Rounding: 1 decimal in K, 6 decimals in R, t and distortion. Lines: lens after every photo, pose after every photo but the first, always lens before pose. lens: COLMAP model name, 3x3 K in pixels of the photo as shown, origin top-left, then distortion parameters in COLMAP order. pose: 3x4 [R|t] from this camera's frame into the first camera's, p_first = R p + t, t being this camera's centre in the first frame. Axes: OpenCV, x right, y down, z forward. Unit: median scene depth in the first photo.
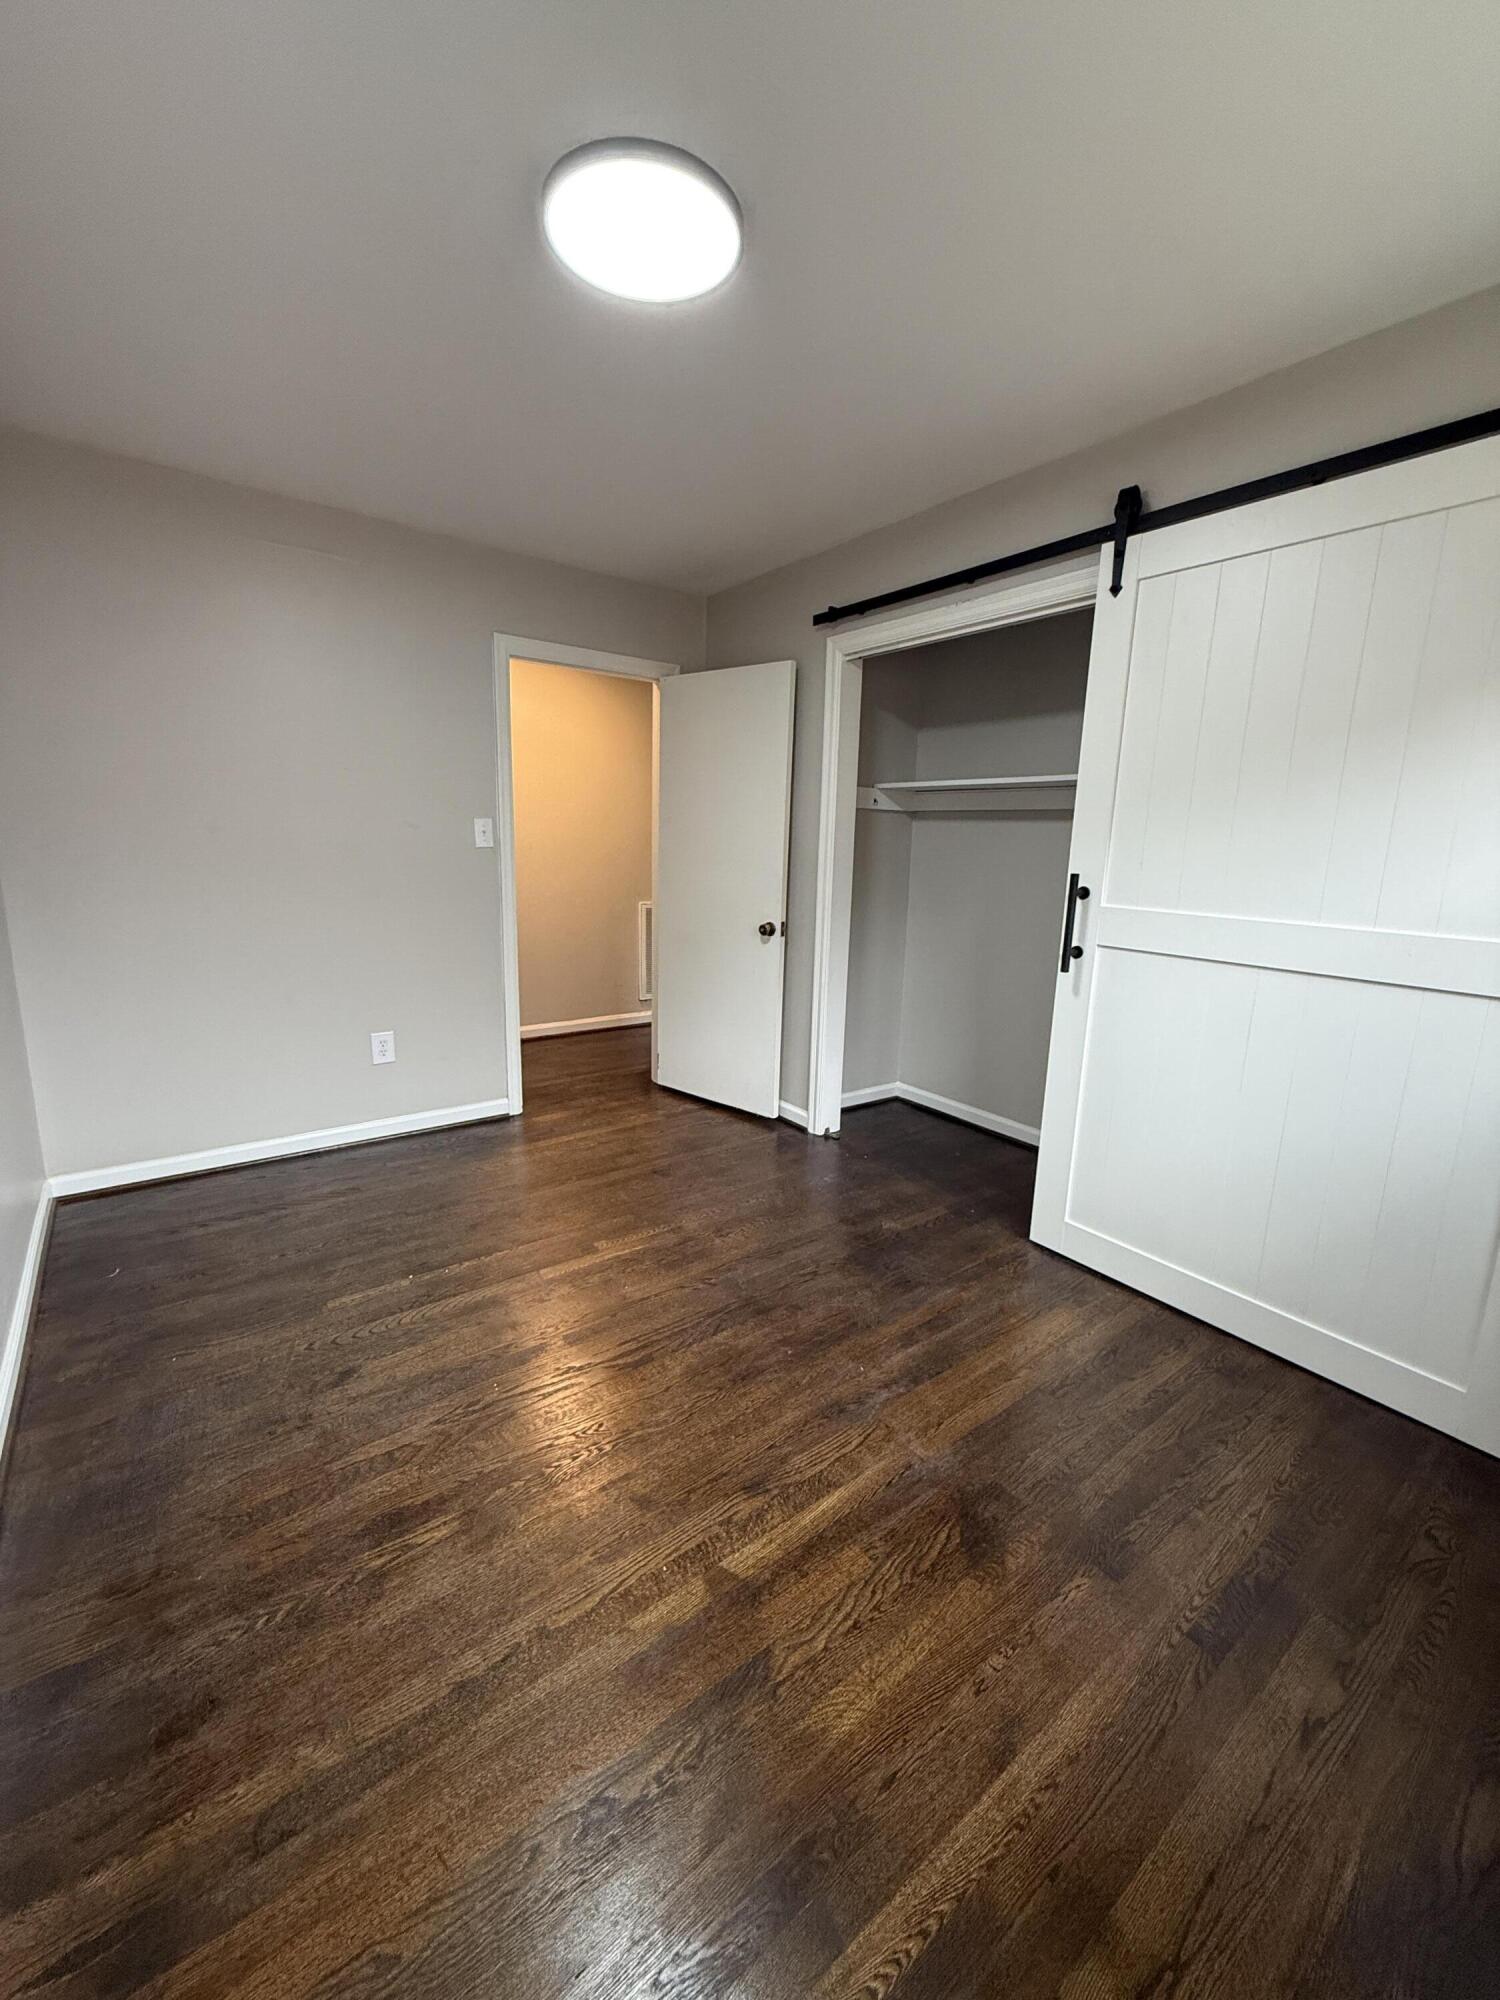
lens RADIAL K [[793.1, 0, 750.0], [0, 793.1, 1000.0], [0, 0, 1]] dist [0.011627, 0.000323]
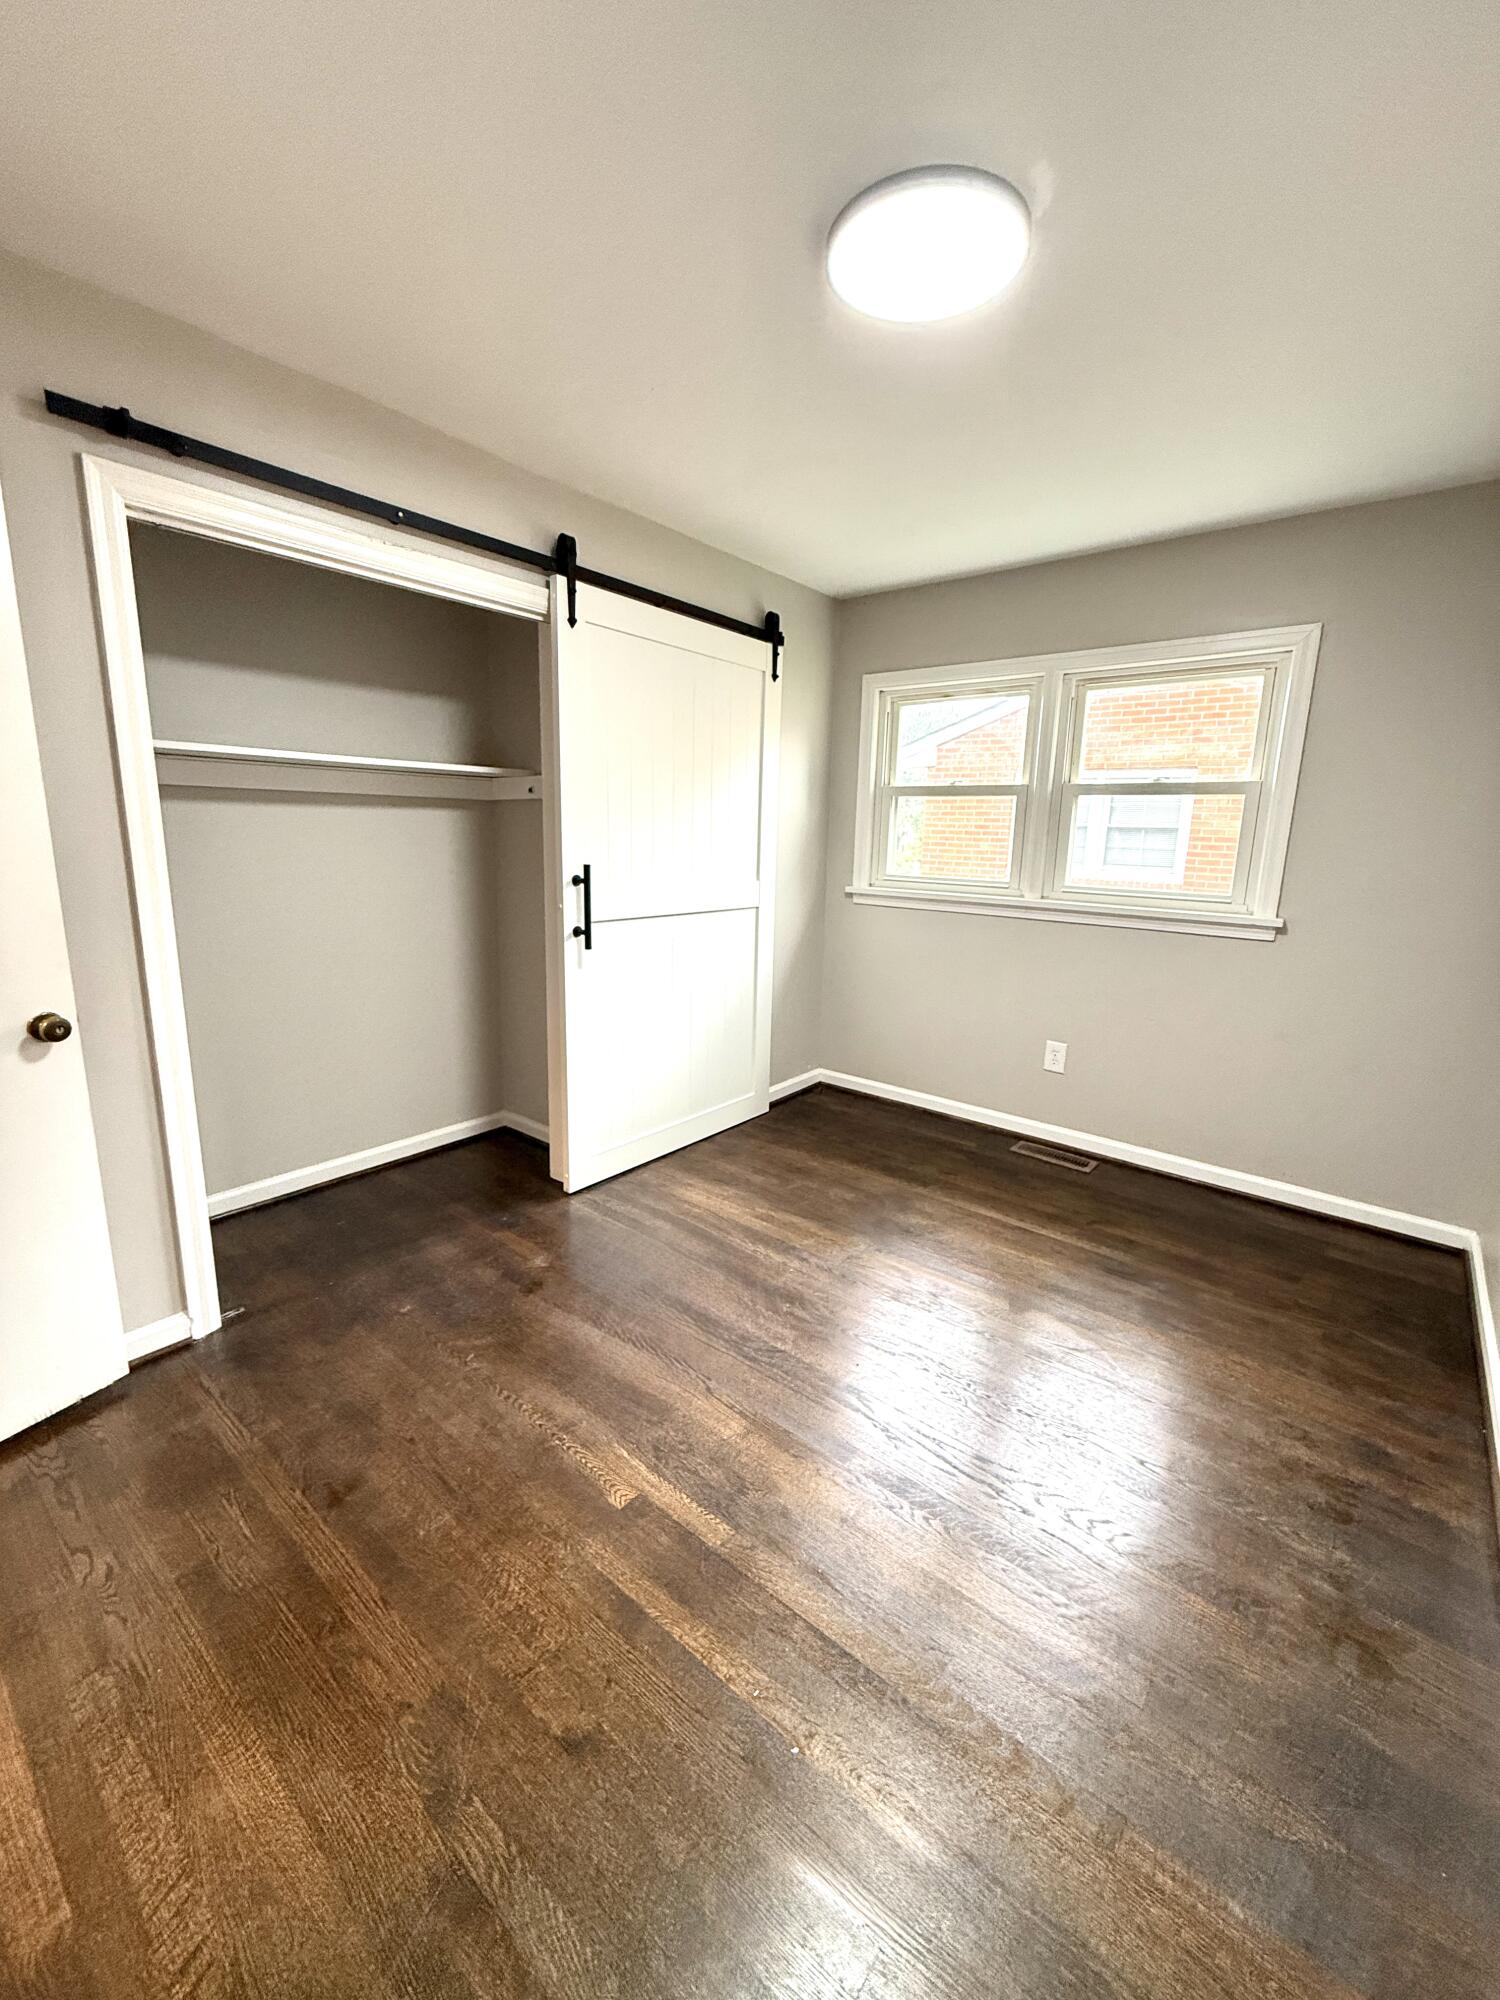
lens RADIAL K [[798.8, 0, 750.0], [0, 798.8, 1000.0], [0, 0, 1]] dist [-0.001260, 0.000100]
pose [[-0.228175, -0.231623, 0.945667, -0.747990], [0.173304, 0.946117, 0.273549, -0.231740], [-0.958072, 0.226305, -0.175739, 0.955915]]
